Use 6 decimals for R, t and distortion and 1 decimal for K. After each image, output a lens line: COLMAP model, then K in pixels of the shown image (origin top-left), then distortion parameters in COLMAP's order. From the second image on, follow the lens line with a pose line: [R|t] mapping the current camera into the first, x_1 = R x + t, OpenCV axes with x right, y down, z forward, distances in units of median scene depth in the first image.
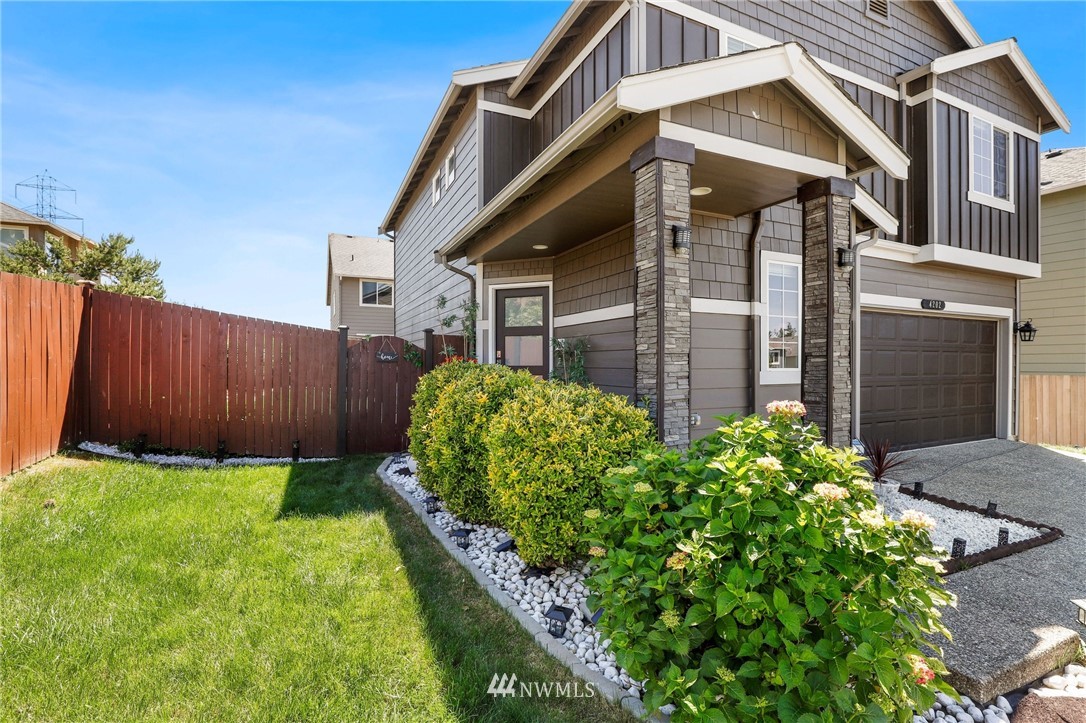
lens RADIAL K [[500.8, 0, 552.1], [0, 500.8, 358.5], [0, 0, 1]] dist [-0.016533, 0.006354]
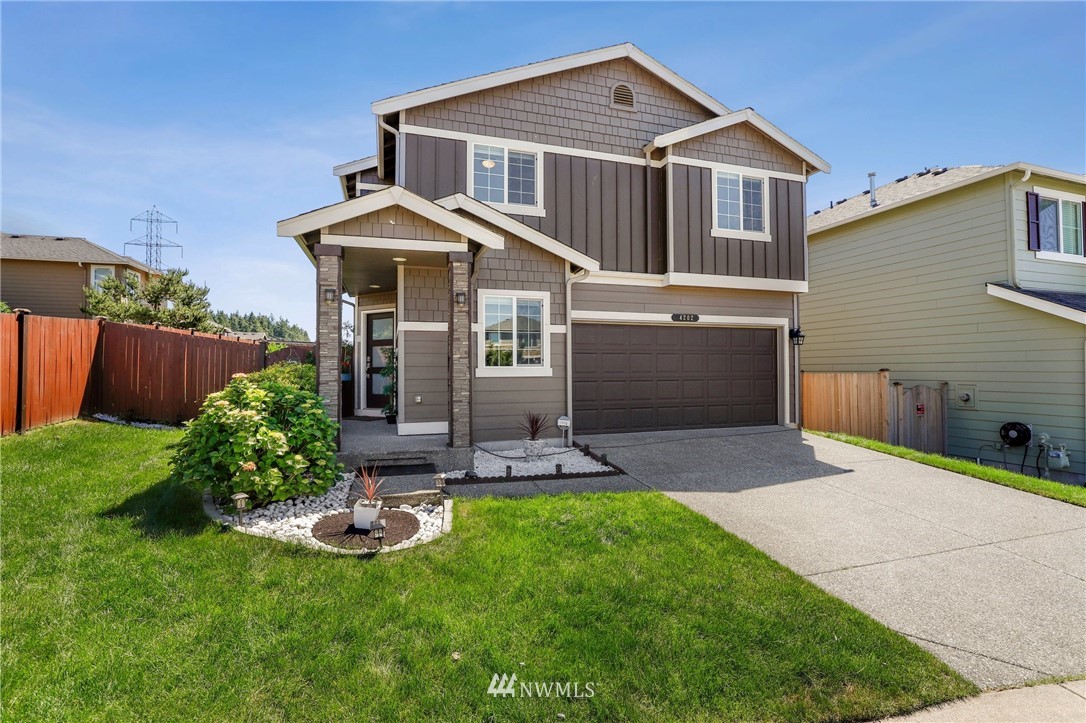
lens RADIAL K [[510.8, 0, 549.5], [0, 510.8, 354.2], [0, 0, 1]] dist [-0.013613, -0.002330]
pose [[0.990321, -0.009351, -0.138480, 0.610603], [0.005941, 0.999669, -0.025016, 0.016374], [0.138668, 0.023951, 0.990049, -0.360526]]
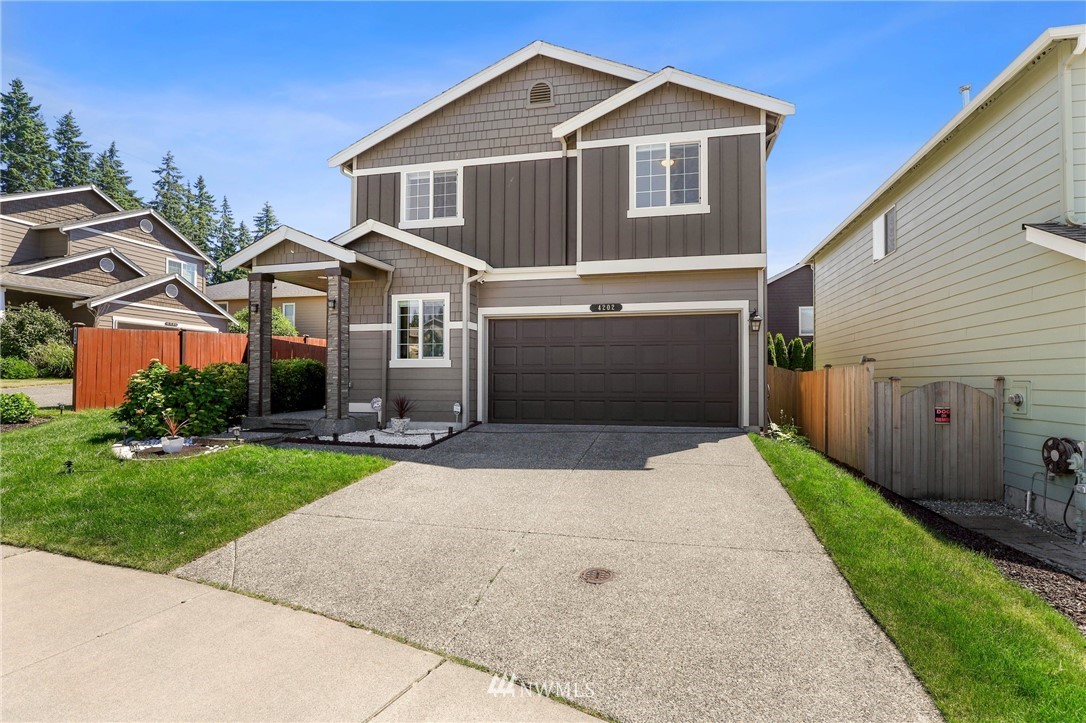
lens RADIAL K [[510.8, 0, 542.6], [0, 510.8, 366.9], [0, 0, 1]] dist [-0.013613, -0.002330]
pose [[0.782761, -0.012066, -0.622206, 1.453789], [0.004347, 0.999894, -0.013921, 0.056153], [0.622307, 0.008192, 0.782730, -0.088075]]
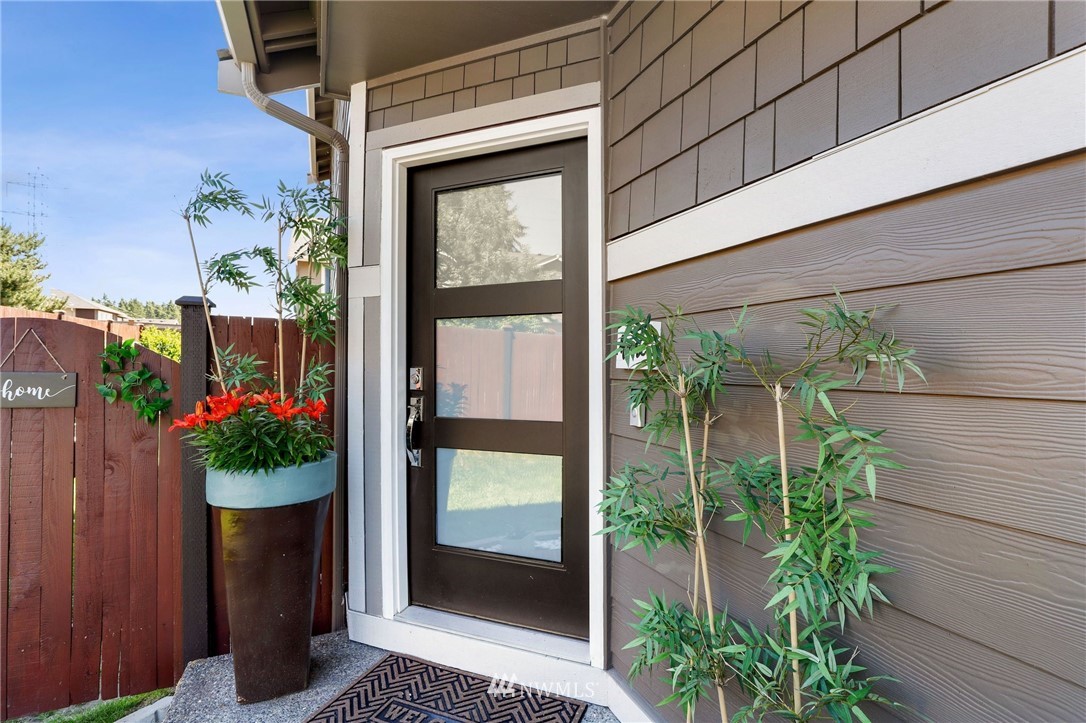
lens RADIAL K [[500.8, 0, 546.4], [0, 500.8, 364.1], [0, 0, 1]] dist [-0.016533, 0.006354]
pose [[0.999467, 0.007226, -0.031845, -0.018092], [-0.007353, 0.999965, -0.003903, -0.017566], [0.031815, 0.004135, 0.999485, 0.711704]]
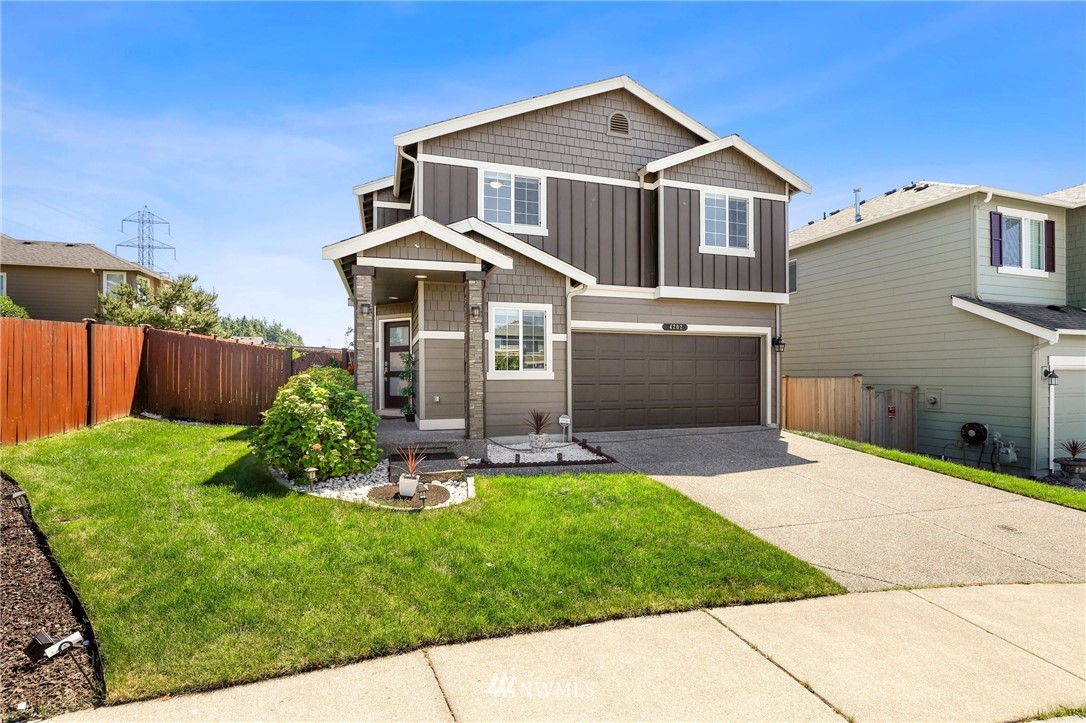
lens RADIAL K [[510.8, 0, 547.2], [0, 510.8, 368.3], [0, 0, 1]] dist [-0.013613, -0.002330]
pose [[0.989378, -0.004356, -0.145299, 0.627443], [0.003210, 0.999962, -0.008122, 0.019710], [0.145329, 0.007569, 0.989354, -0.497873]]
